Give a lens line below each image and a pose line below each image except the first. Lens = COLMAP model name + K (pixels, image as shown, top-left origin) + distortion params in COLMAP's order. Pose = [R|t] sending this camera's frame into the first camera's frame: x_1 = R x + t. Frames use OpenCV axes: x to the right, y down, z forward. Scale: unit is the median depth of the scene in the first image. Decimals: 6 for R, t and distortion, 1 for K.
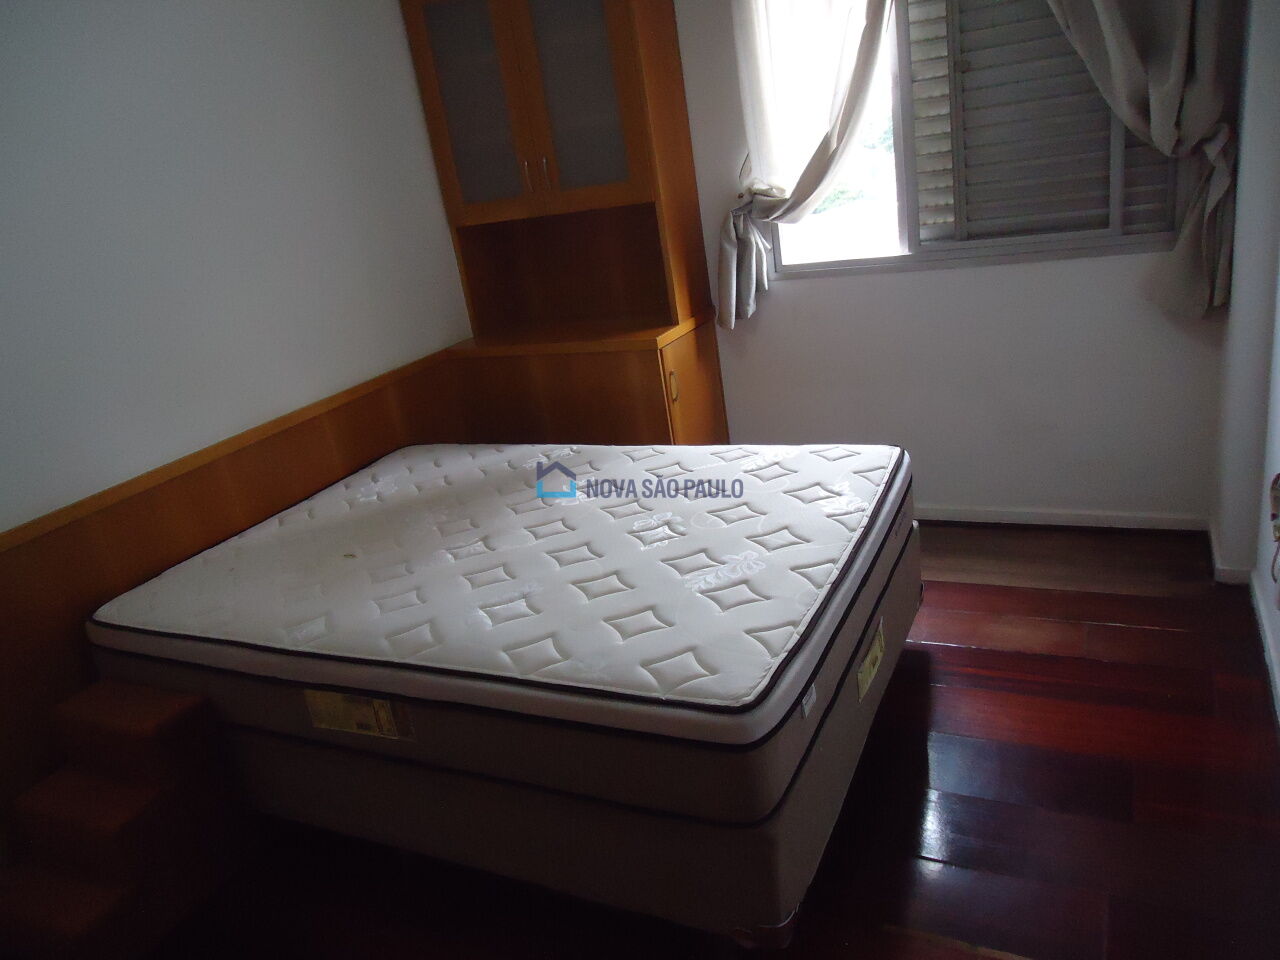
lens RADIAL K [[933.9, 0, 640.0], [0, 933.9, 480.0], [0, 0, 1]] dist [0.000765, -0.000173]
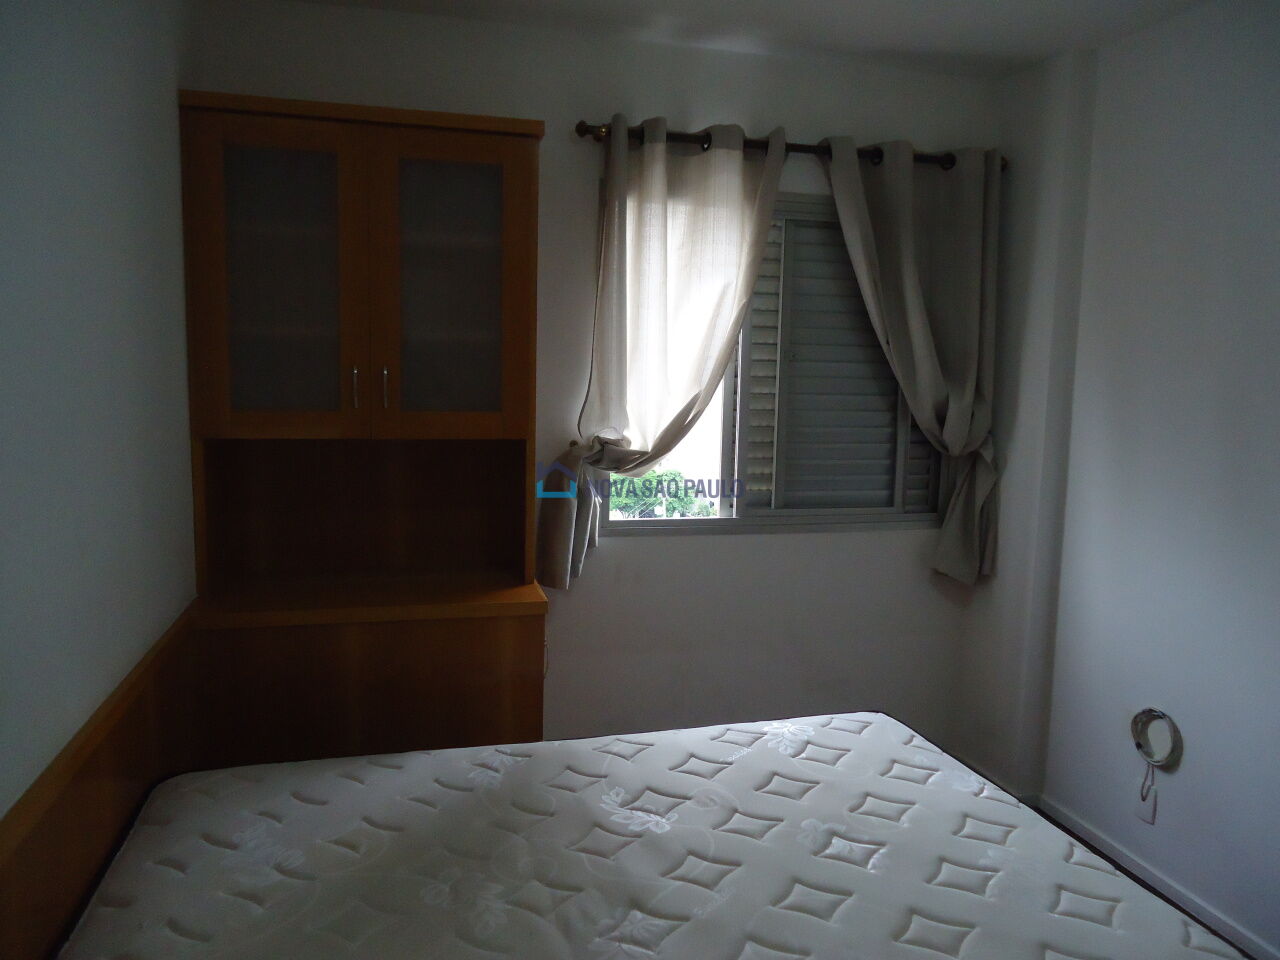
lens RADIAL K [[933.9, 0, 640.0], [0, 933.9, 480.0], [0, 0, 1]] dist [0.000765, -0.000173]
pose [[0.738231, 0.085891, 0.669057, -0.486382], [0.097376, 0.967902, -0.231699, -0.057661], [-0.667482, 0.236197, 0.706171, 0.351892]]
